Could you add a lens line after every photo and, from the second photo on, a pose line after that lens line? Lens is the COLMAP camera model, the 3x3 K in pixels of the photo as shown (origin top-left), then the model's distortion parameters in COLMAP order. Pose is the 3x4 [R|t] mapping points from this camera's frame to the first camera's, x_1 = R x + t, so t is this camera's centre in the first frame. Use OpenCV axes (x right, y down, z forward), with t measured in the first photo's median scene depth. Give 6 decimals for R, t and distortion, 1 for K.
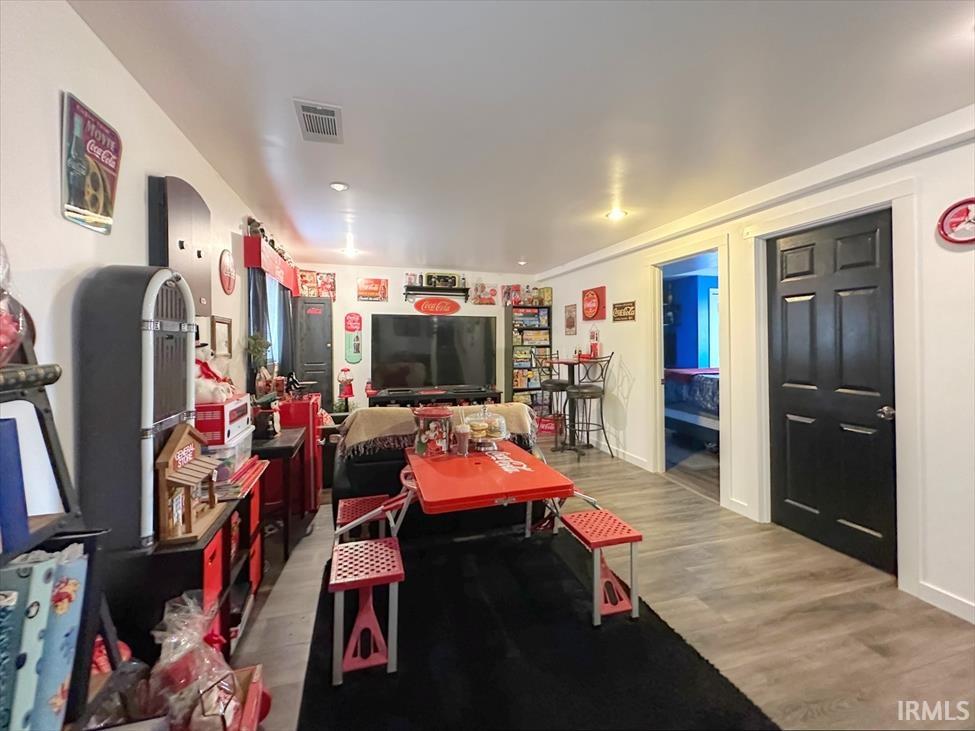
lens RADIAL K [[401.9, 0, 489.5], [0, 401.9, 339.0], [0, 0, 1]] dist [0.001382, 0.000106]
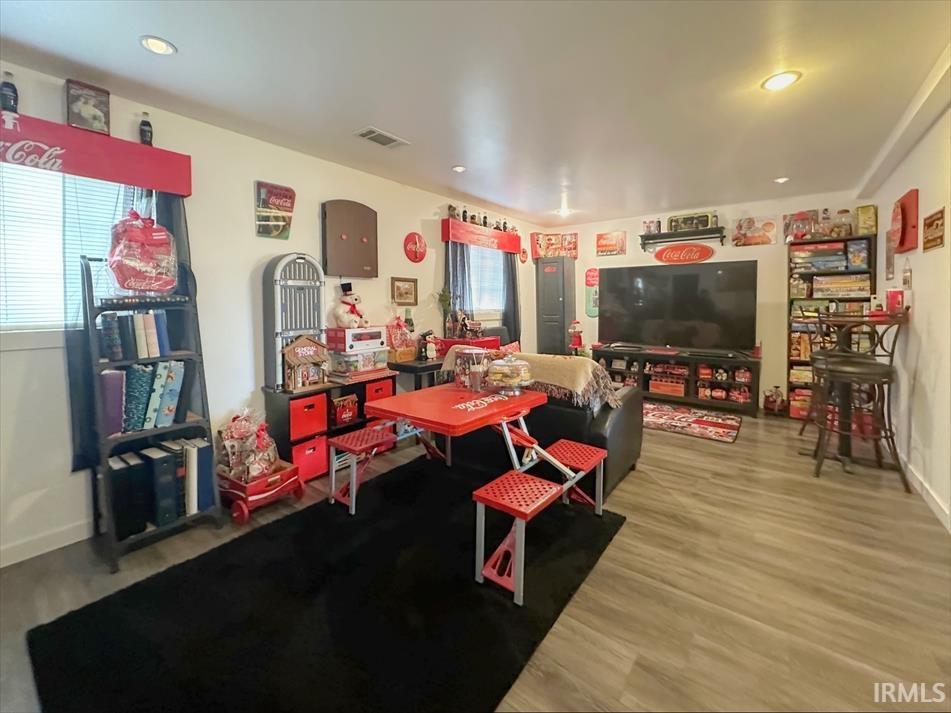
lens RADIAL K [[398.6, 0, 470.9], [0, 398.6, 309.5], [0, 0, 1]] dist [0.000279, -0.000012]
pose [[0.579860, 0.013131, -0.814610, 0.332162], [0.008136, 0.999727, 0.021906, 0.016446], [0.814676, -0.019330, 0.579595, 0.149167]]
